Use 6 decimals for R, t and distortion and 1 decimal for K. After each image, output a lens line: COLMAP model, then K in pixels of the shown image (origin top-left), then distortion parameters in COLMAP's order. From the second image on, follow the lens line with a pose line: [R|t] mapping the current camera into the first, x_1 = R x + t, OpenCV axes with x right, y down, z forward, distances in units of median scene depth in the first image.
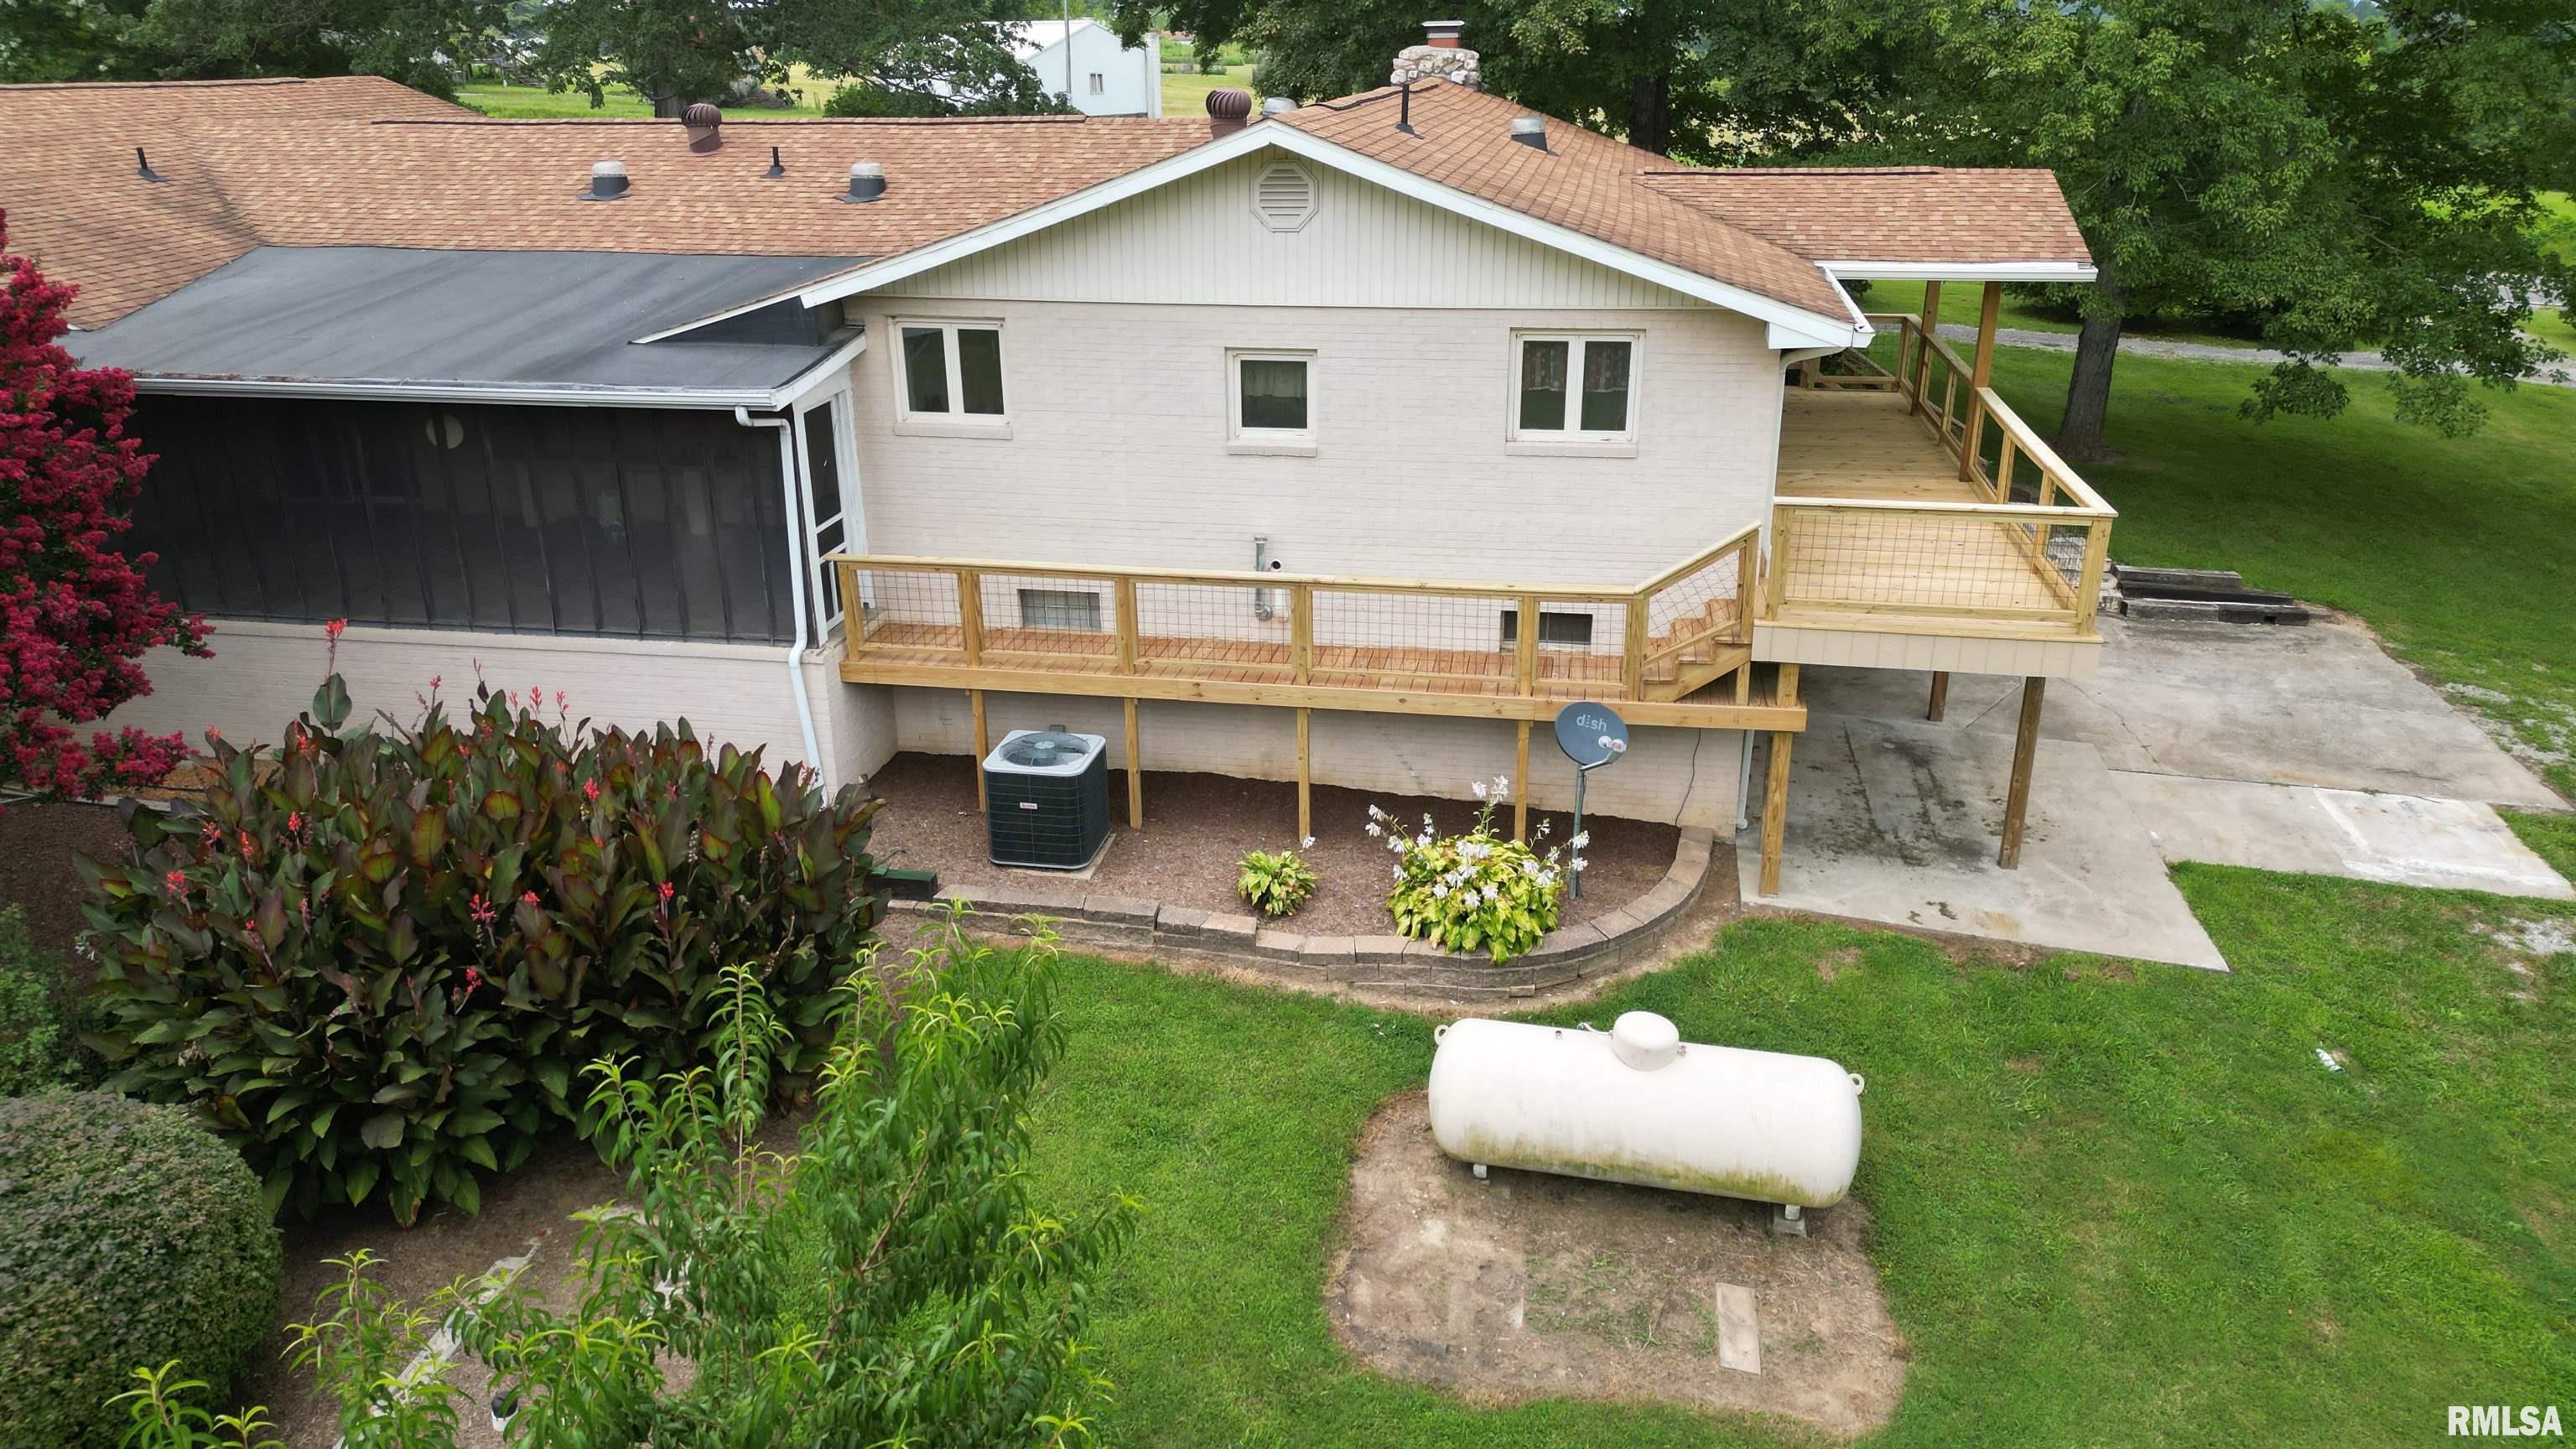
lens RADIAL K [[1790.2, 0, 1288.0], [0, 1790.2, 724.5], [0, 0, 1]] dist [0.086366, -0.081904]
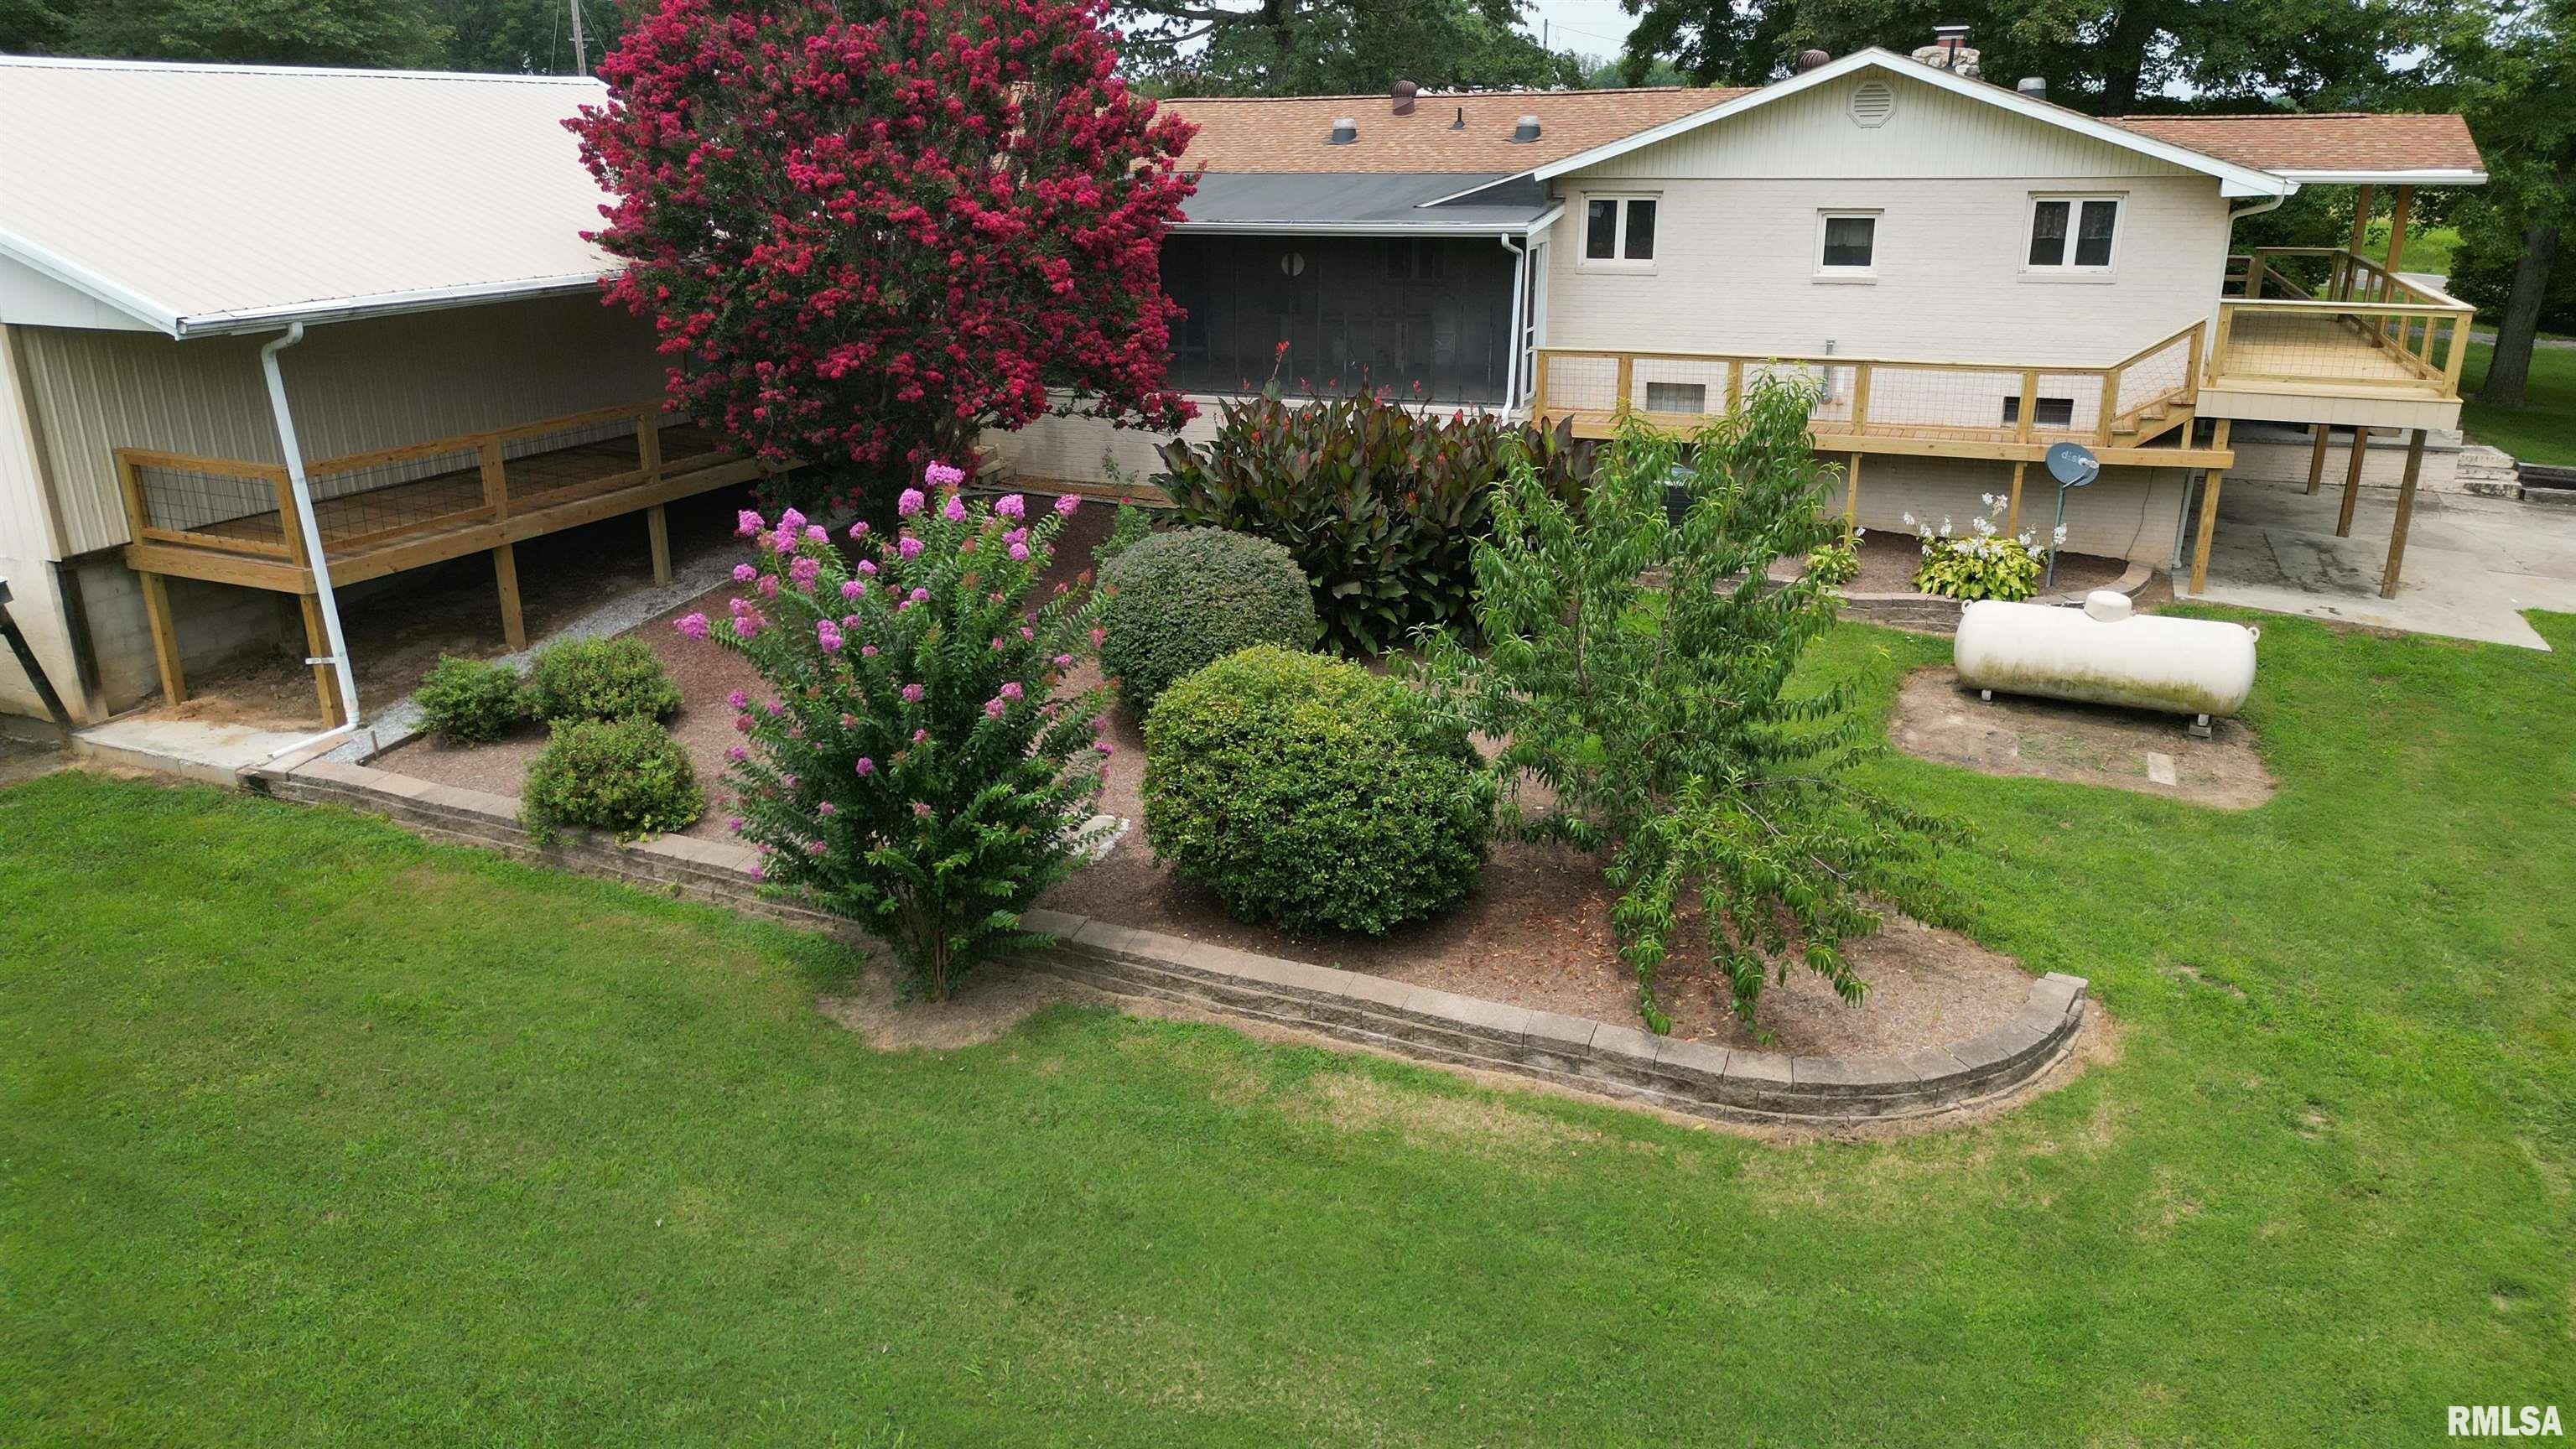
lens RADIAL K [[1800.8, 0, 1288.0], [0, 1800.8, 724.5], [0, 0, 1]] dist [0.045759, -0.034627]
pose [[0.977561, 0.068852, -0.199082, -0.133528], [-0.077666, 0.996300, -0.036797, 0.296633], [0.195812, 0.051433, 0.979292, -0.510373]]
